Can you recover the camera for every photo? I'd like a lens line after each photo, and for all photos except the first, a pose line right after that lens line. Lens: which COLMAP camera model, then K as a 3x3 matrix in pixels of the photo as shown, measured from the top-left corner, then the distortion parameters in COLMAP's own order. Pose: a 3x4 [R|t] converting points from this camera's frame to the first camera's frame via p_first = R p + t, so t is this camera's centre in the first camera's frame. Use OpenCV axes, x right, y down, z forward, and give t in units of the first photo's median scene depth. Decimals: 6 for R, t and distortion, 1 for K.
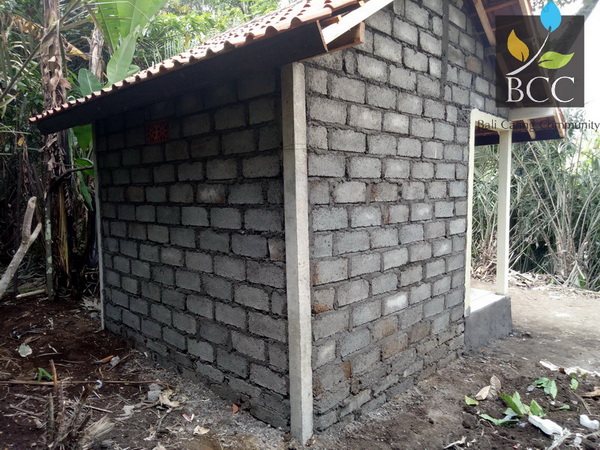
lens RADIAL K [[443.1, 0, 303.3], [0, 443.1, 239.1], [0, 0, 1]] dist [0.004623, 0.003004]
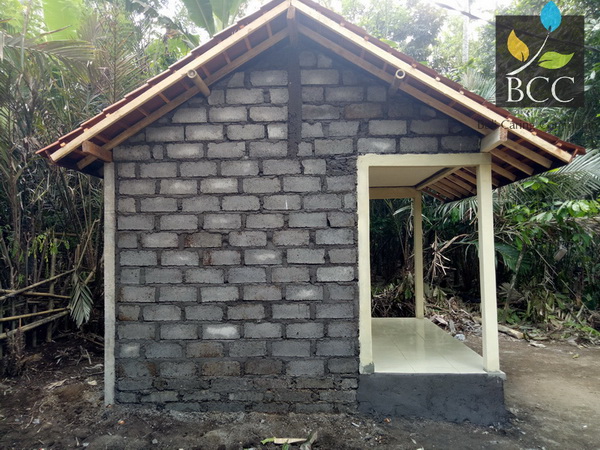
lens RADIAL K [[443.1, 0, 303.3], [0, 443.1, 239.1], [0, 0, 1]] dist [0.004623, 0.003004]
pose [[0.676417, -0.002347, -0.736515, 1.339914], [-0.074978, 0.994580, -0.072029, -0.038895], [0.732693, 0.103944, 0.672575, 0.353535]]
